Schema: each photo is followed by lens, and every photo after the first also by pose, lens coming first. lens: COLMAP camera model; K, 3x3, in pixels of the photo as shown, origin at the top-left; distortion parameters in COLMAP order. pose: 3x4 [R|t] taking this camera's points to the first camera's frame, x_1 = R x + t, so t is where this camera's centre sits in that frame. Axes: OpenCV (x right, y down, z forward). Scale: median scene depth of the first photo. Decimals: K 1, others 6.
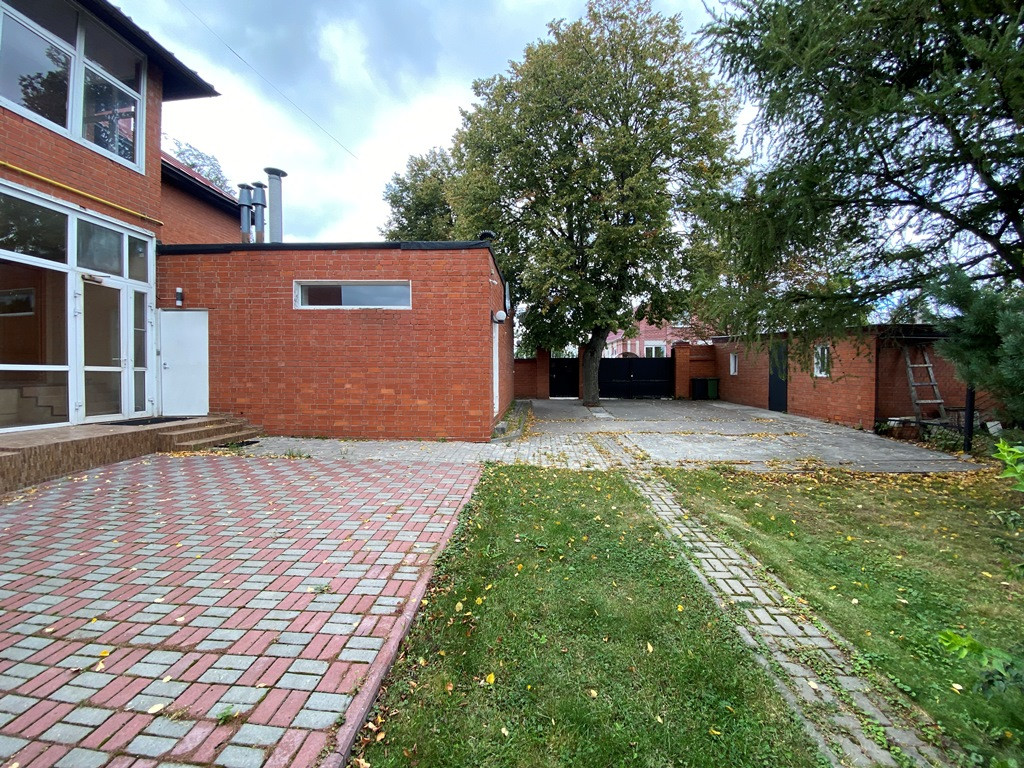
lens RADIAL K [[417.9, 0, 513.6], [0, 417.9, 378.7], [0, 0, 1]] dist [0.052303, -0.034091]
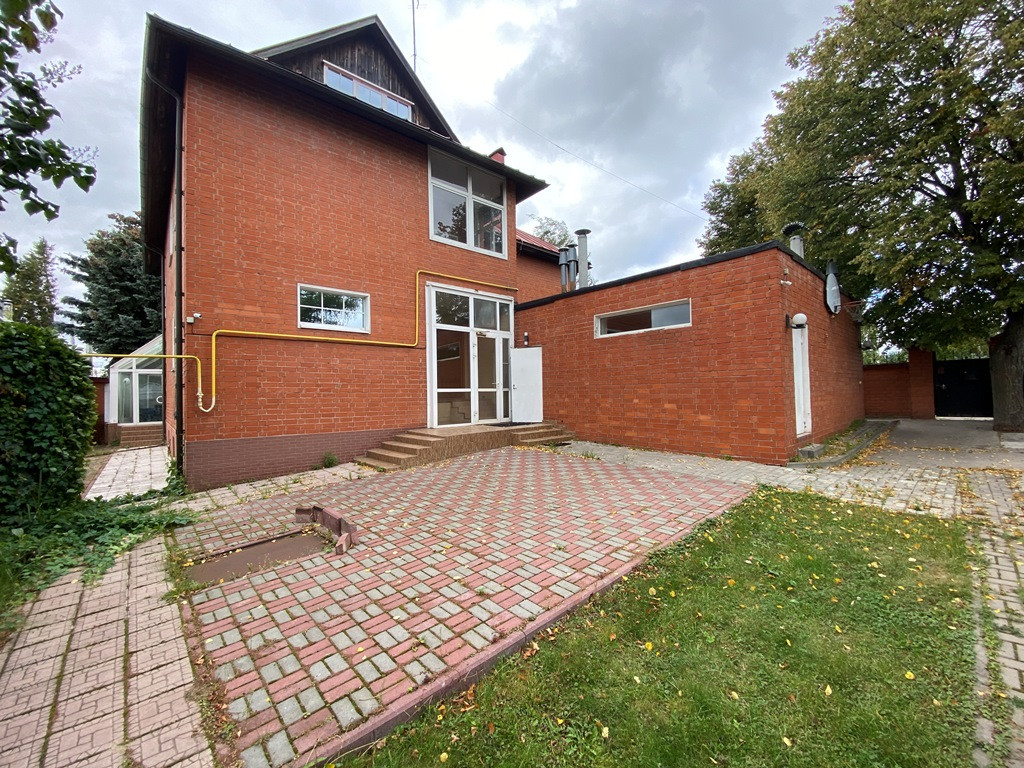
lens RADIAL K [[417.9, 0, 513.6], [0, 417.9, 378.7], [0, 0, 1]] dist [0.052303, -0.034091]
pose [[0.721544, -0.037580, -0.691348, 0.178421], [0.013316, 0.999094, -0.040411, -0.001270], [0.692240, 0.019952, 0.721391, -0.048015]]
